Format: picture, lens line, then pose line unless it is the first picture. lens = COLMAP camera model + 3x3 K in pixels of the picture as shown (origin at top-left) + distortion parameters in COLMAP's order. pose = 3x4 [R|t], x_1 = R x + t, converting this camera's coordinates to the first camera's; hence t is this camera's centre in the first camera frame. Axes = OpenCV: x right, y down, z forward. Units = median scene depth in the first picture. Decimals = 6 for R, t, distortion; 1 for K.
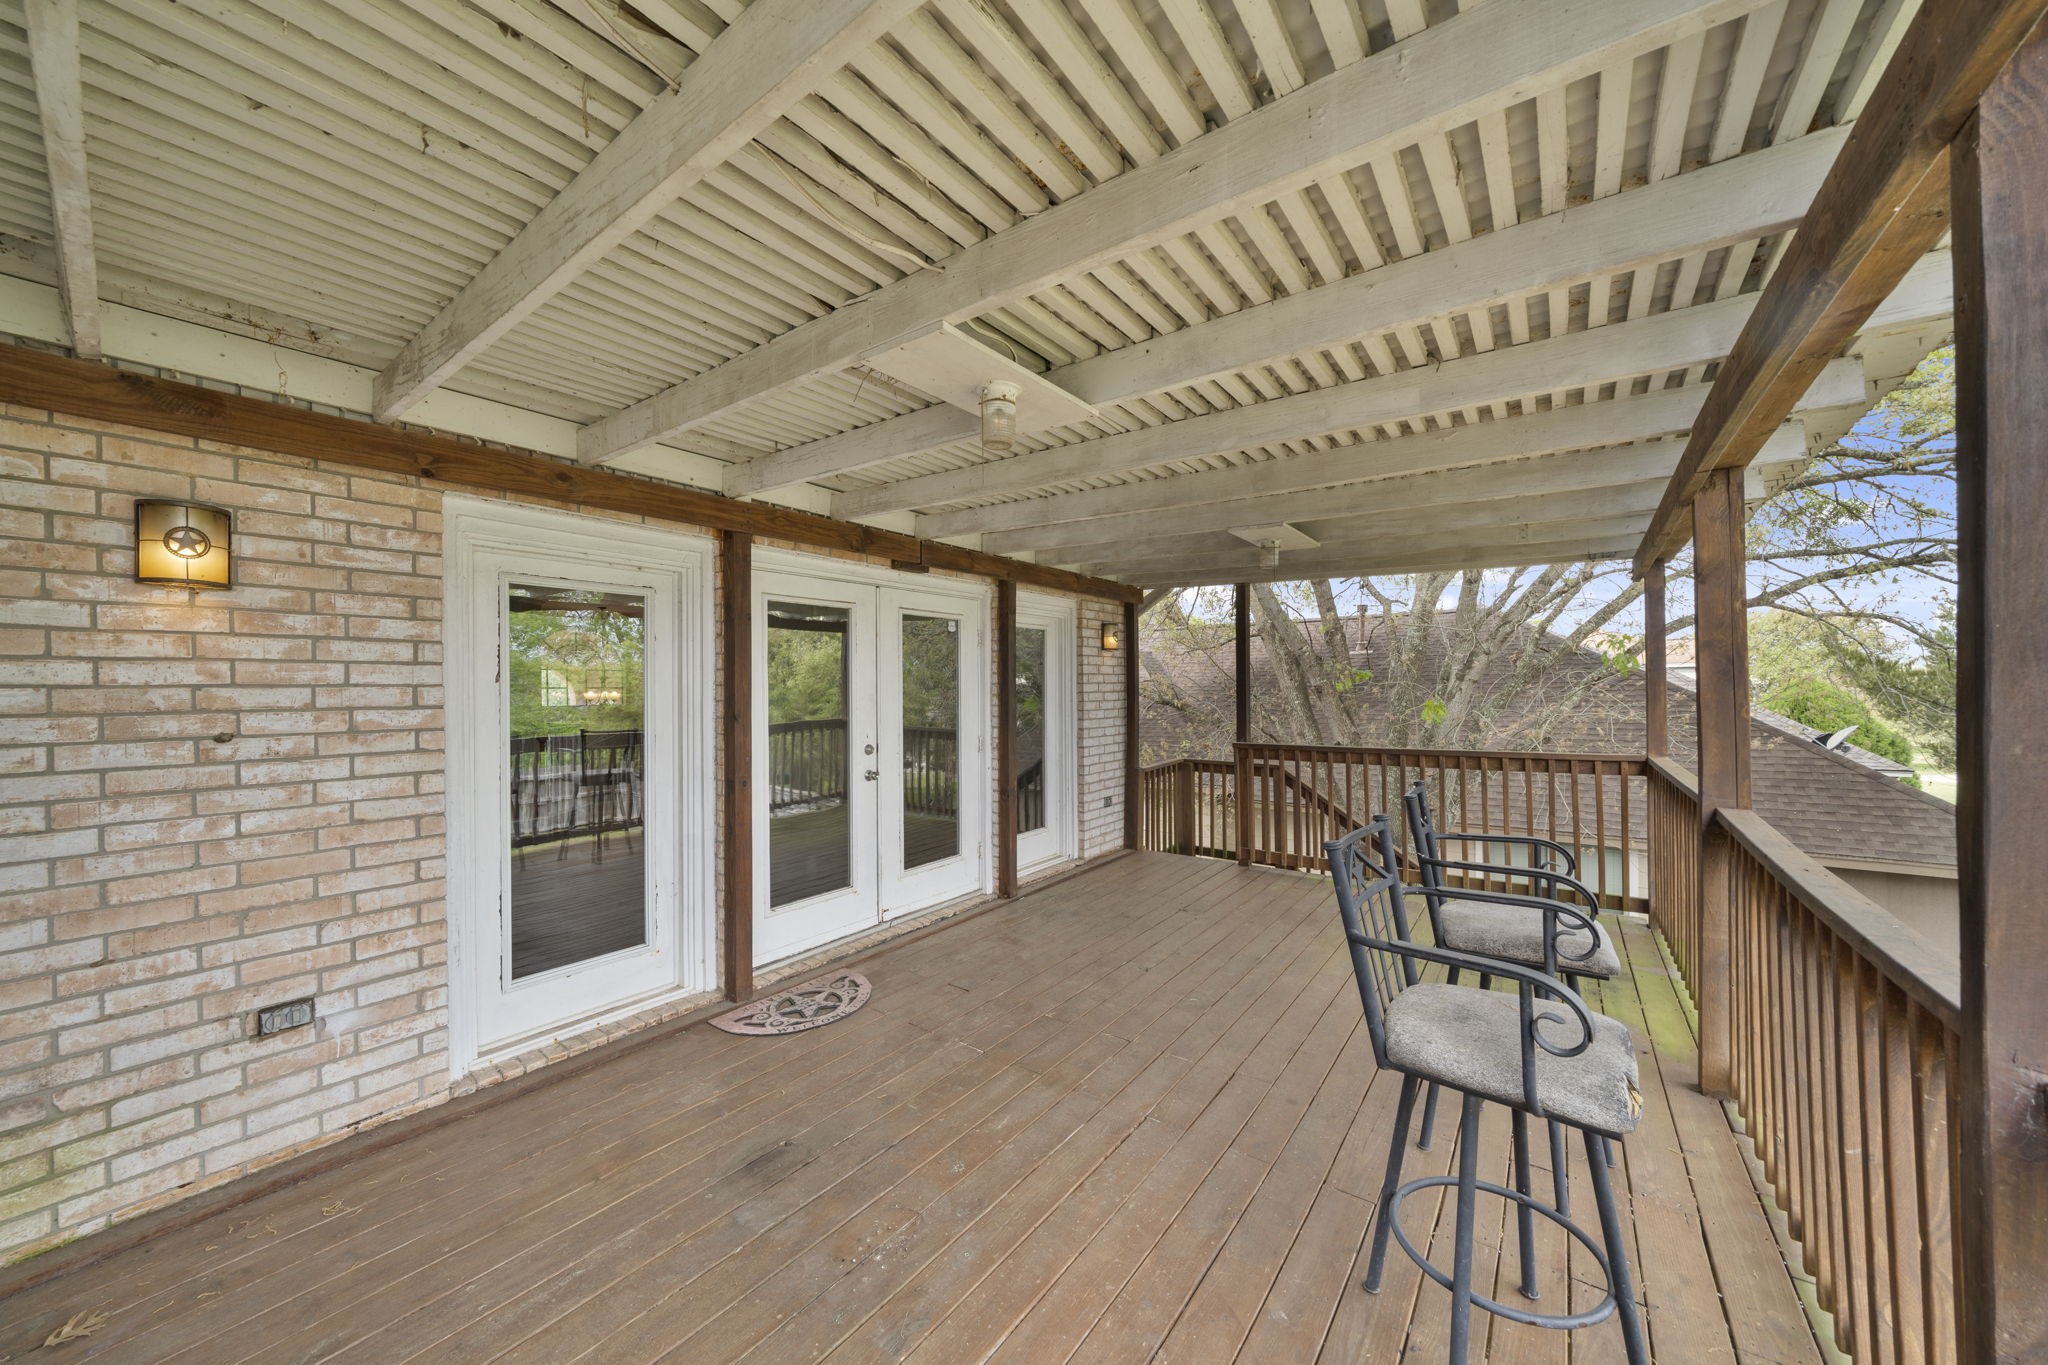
lens RADIAL K [[729.9, 0, 1024.3], [0, 729.9, 687.4], [0, 0, 1]] dist [-0.015557, -0.000073]
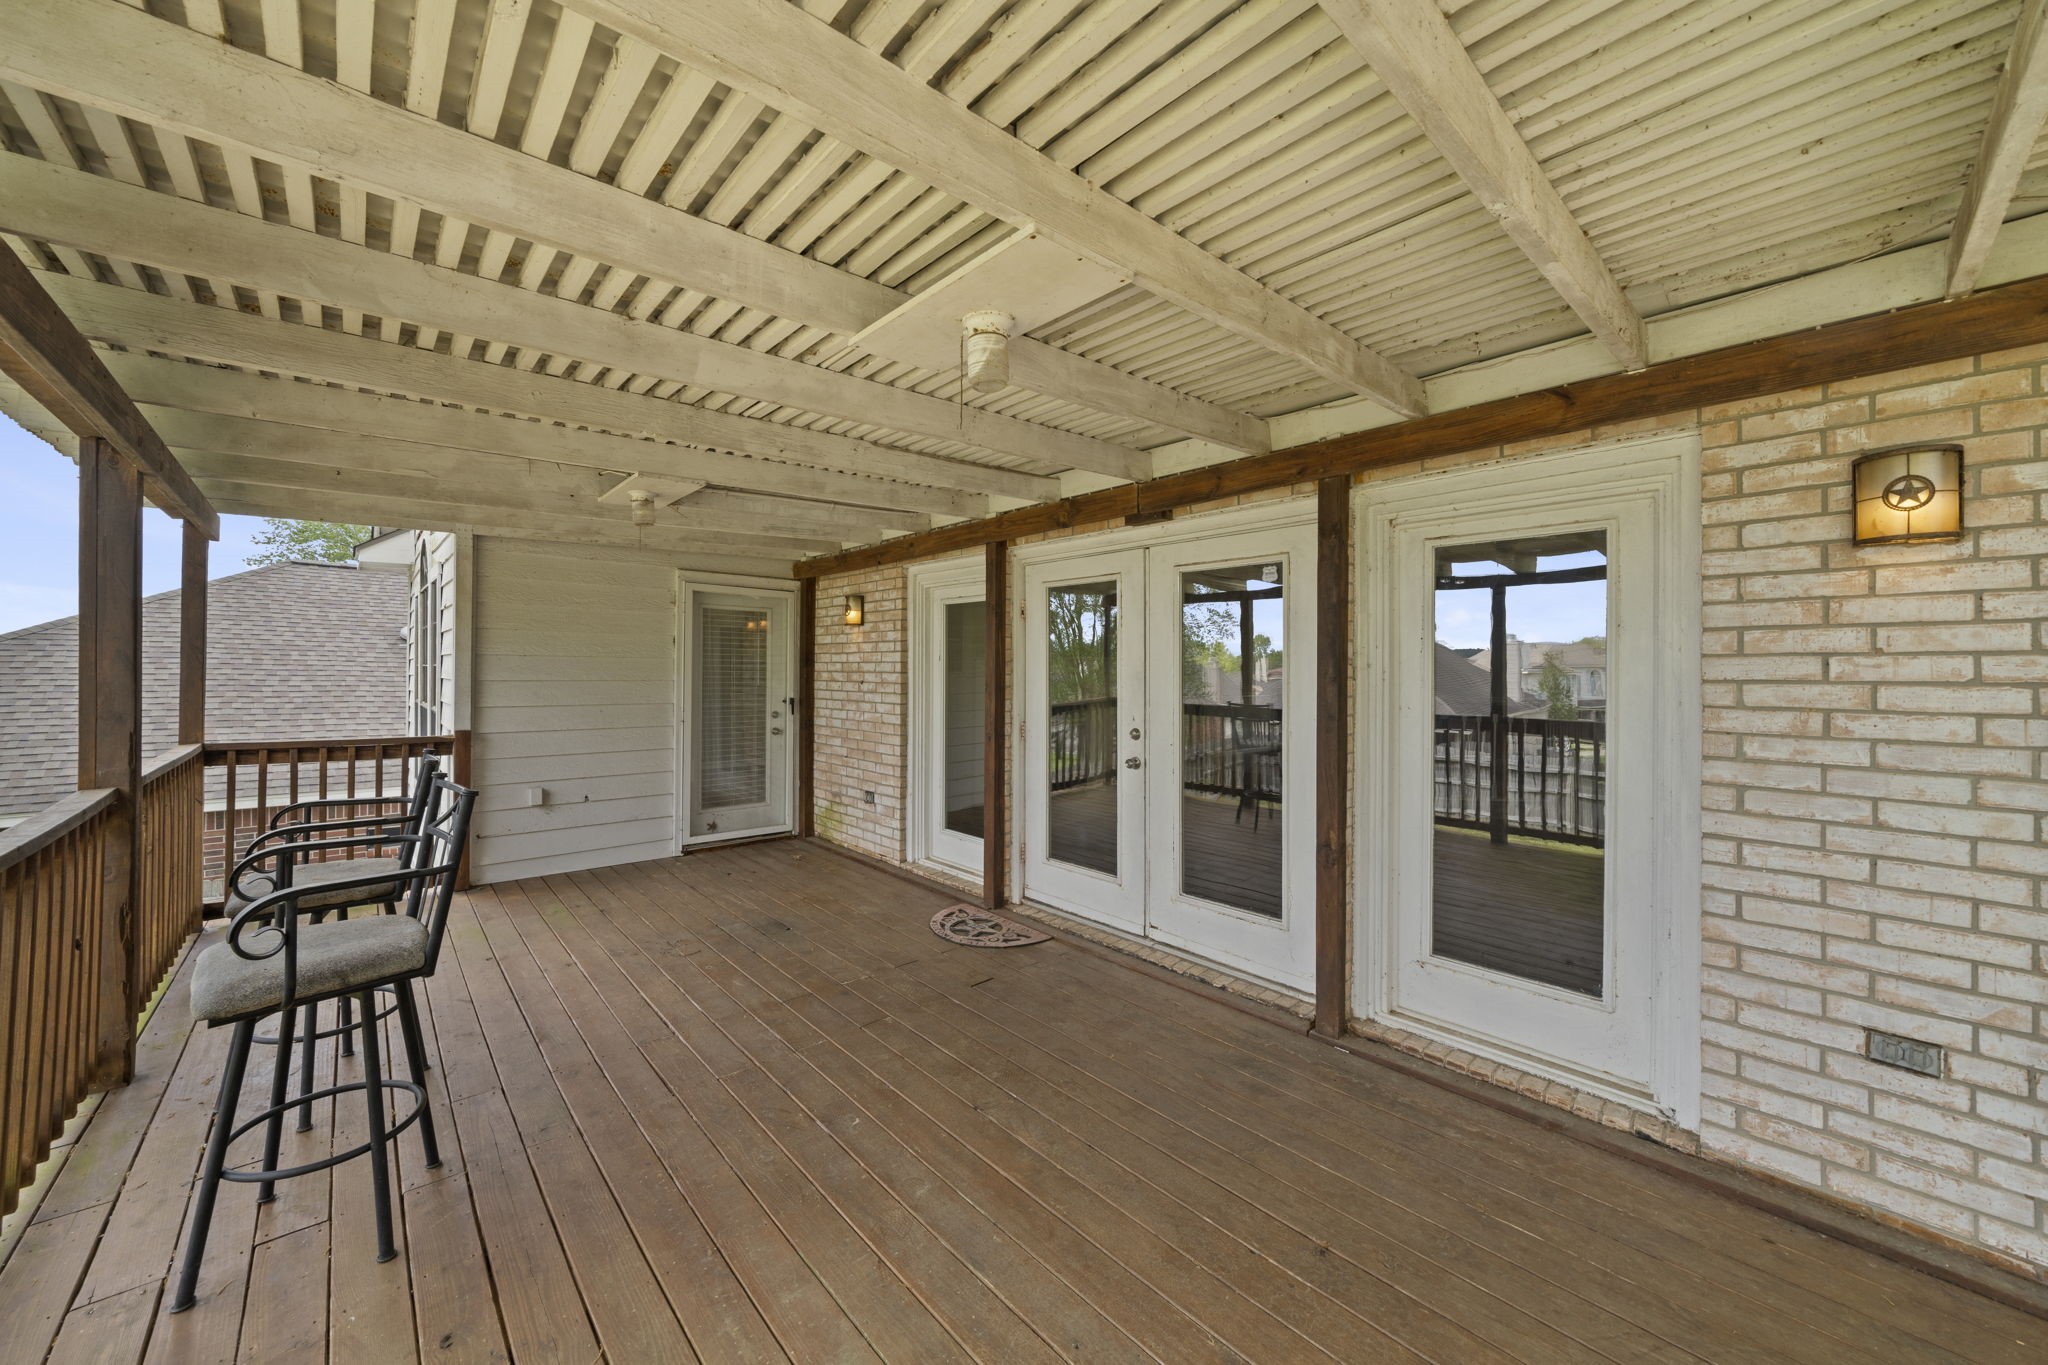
lens RADIAL K [[813.6, 0, 1022.2], [0, 813.6, 651.9], [0, 0, 1]] dist [0.007101, -0.000321]
pose [[-0.236900, -0.003800, -0.971527, 0.781592], [0.005102, 0.999974, -0.005155, -0.010205], [0.971521, -0.006178, -0.236874, 1.096082]]
